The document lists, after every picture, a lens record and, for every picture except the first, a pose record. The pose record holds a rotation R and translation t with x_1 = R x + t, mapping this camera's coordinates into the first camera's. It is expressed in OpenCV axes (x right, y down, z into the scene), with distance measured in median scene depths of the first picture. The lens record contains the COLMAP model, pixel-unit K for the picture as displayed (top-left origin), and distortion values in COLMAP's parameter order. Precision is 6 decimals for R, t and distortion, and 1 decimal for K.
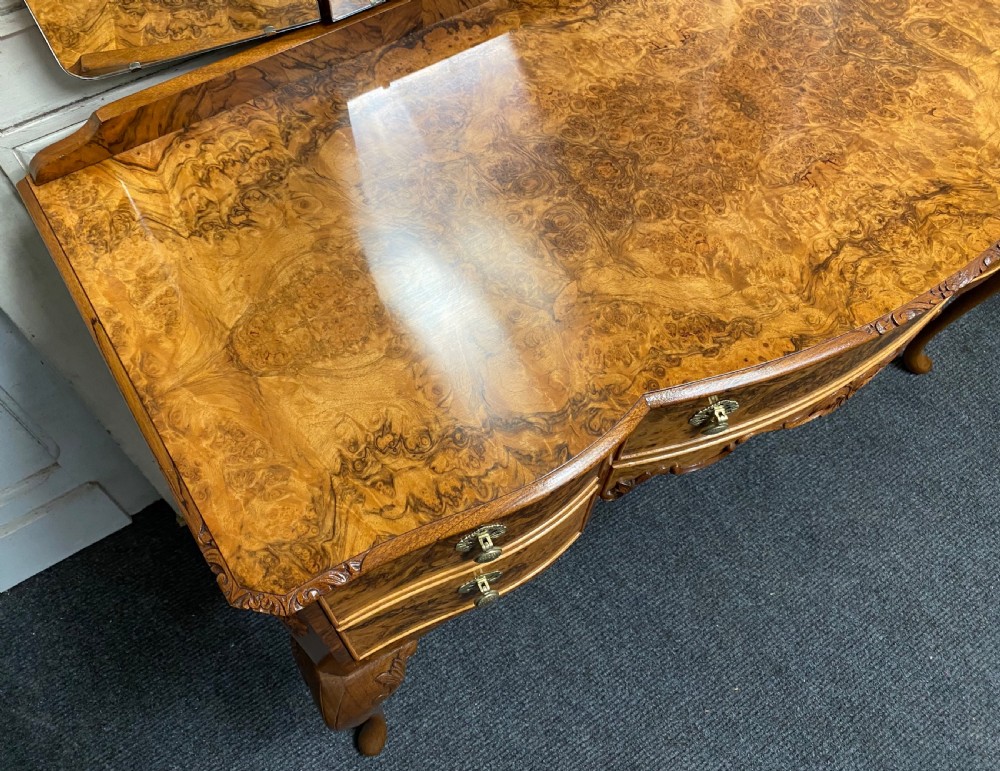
lens RADIAL K [[815.3, 0, 478.2], [0, 815.3, 398.2], [0, 0, 1]] dist [0.002094, -0.006340]
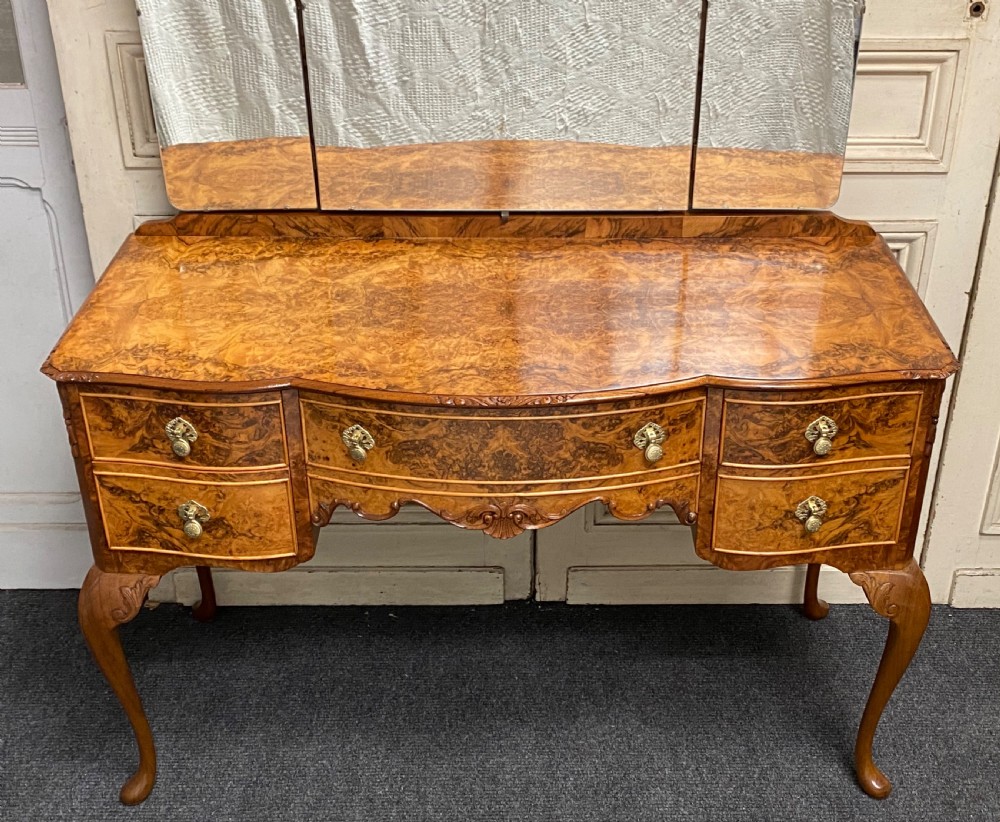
lens RADIAL K [[1307.9, 0, 533.9], [0, 1307.9, 395.6], [0, 0, 1]] dist [0.105828, 0.000000]
pose [[0.836606, 0.269657, -0.476840, 1.567077], [-0.476922, 0.786780, -0.391819, 0.691093], [0.269511, 0.555214, 0.786830, -0.808608]]
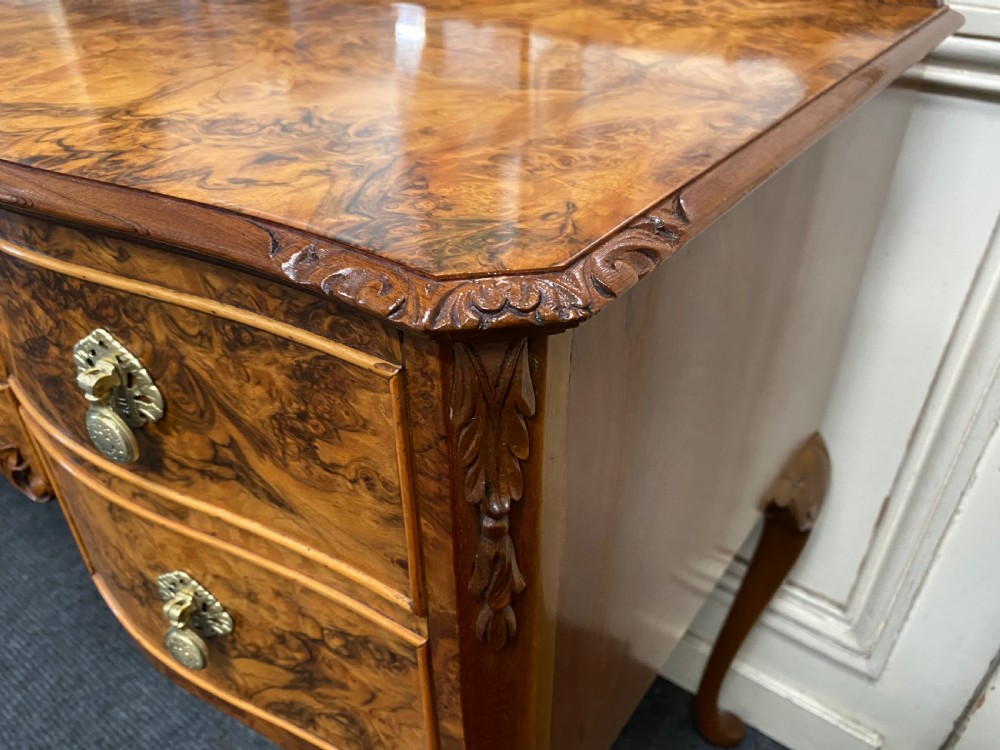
lens RADIAL K [[786.3, 0, 497.6], [0, 786.3, 377.9], [0, 0, 1]] dist [0.007284, -0.015534]
pose [[0.332658, 0.531189, -0.779216, 1.278587], [-0.825302, 0.563784, 0.031997, -0.548254], [0.456306, 0.632445, 0.625939, 0.978668]]
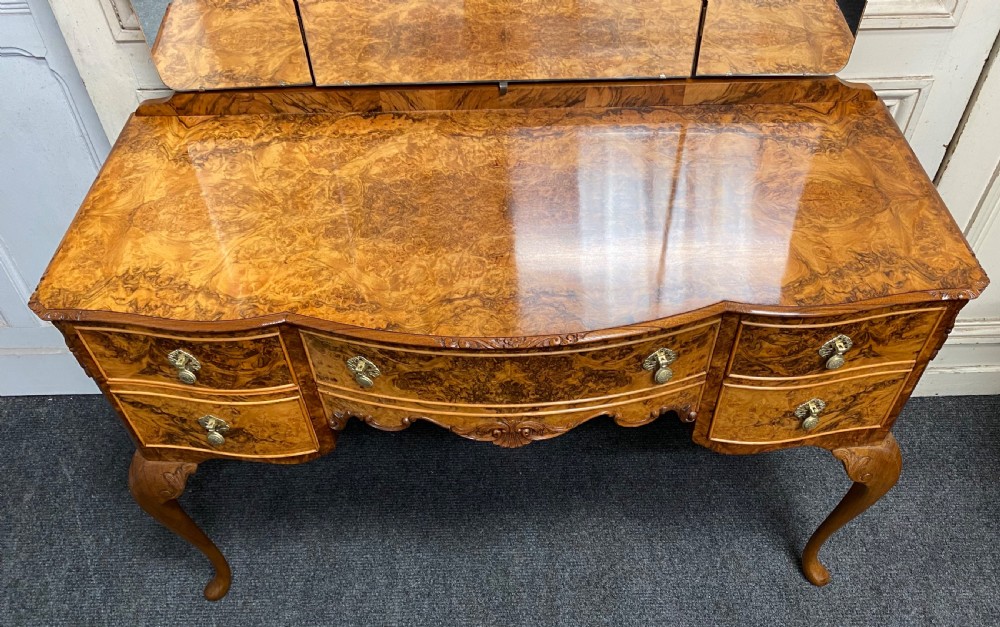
lens RADIAL K [[810.1, 0, 511.8], [0, 810.1, 387.6], [0, 0, 1]] dist [0.018621, -0.038005]
pose [[0.840119, 0.397015, -0.369568, 0.993147], [-0.461932, 0.880814, -0.103855, 0.069795], [0.284289, 0.257965, 0.923382, -0.260199]]
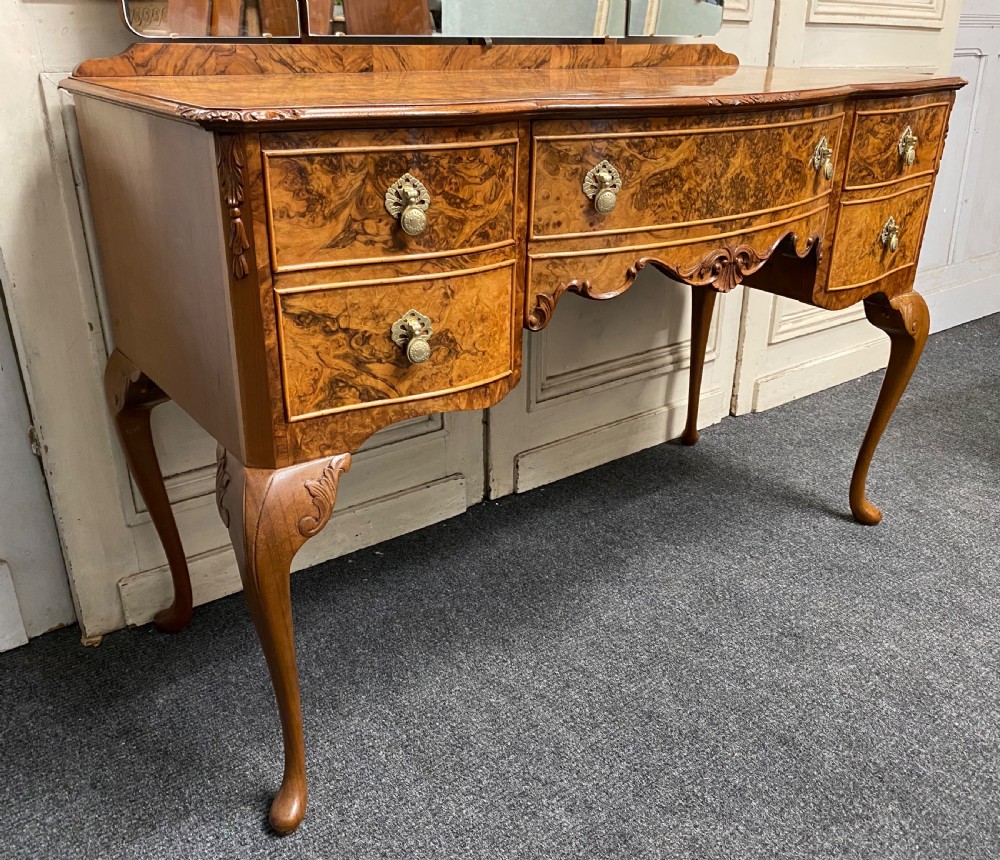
lens RADIAL K [[907.9, 0, 496.4], [0, 907.9, 437.0], [0, 0, 1]] dist [0.028571, -0.053541]
pose [[0.998135, -0.019015, 0.058011, 0.041744], [0.049763, 0.803873, -0.592715, 1.033203], [-0.035363, 0.594497, 0.803320, 0.121135]]
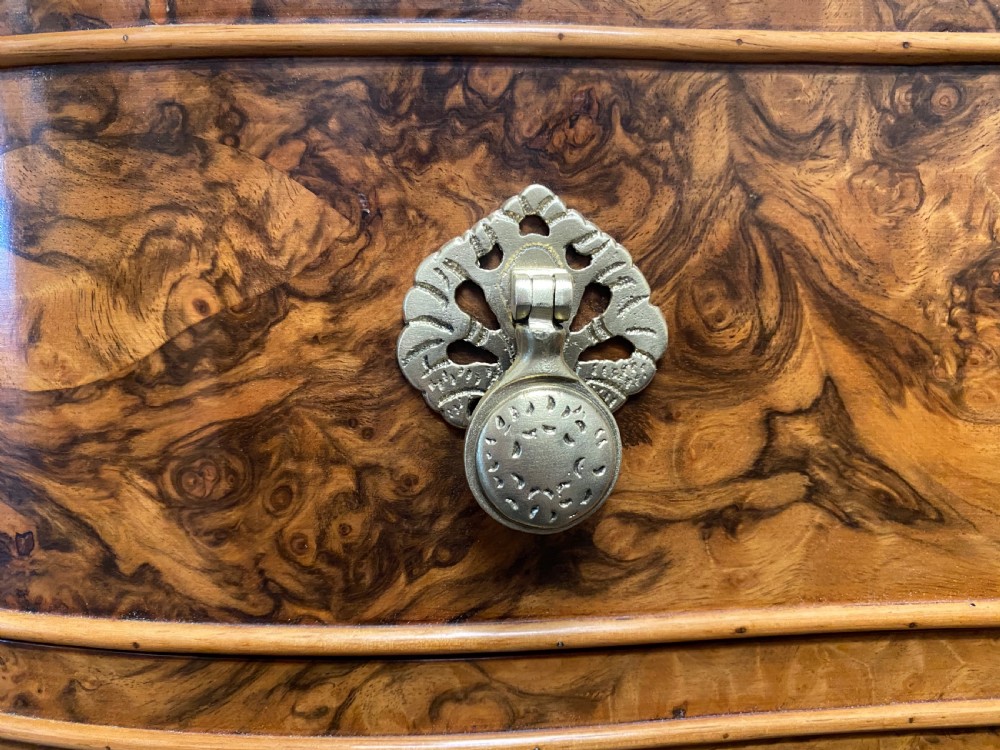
lens RADIAL K [[786.3, 0, 531.1], [0, 786.3, 389.8], [0, 0, 1]] dist [0.007284, -0.015534]
pose [[0.784282, 0.069030, -0.616552, 1.024340], [-0.541065, 0.562365, -0.625296, -0.269133], [0.303563, 0.824003, 0.478403, 1.065064]]
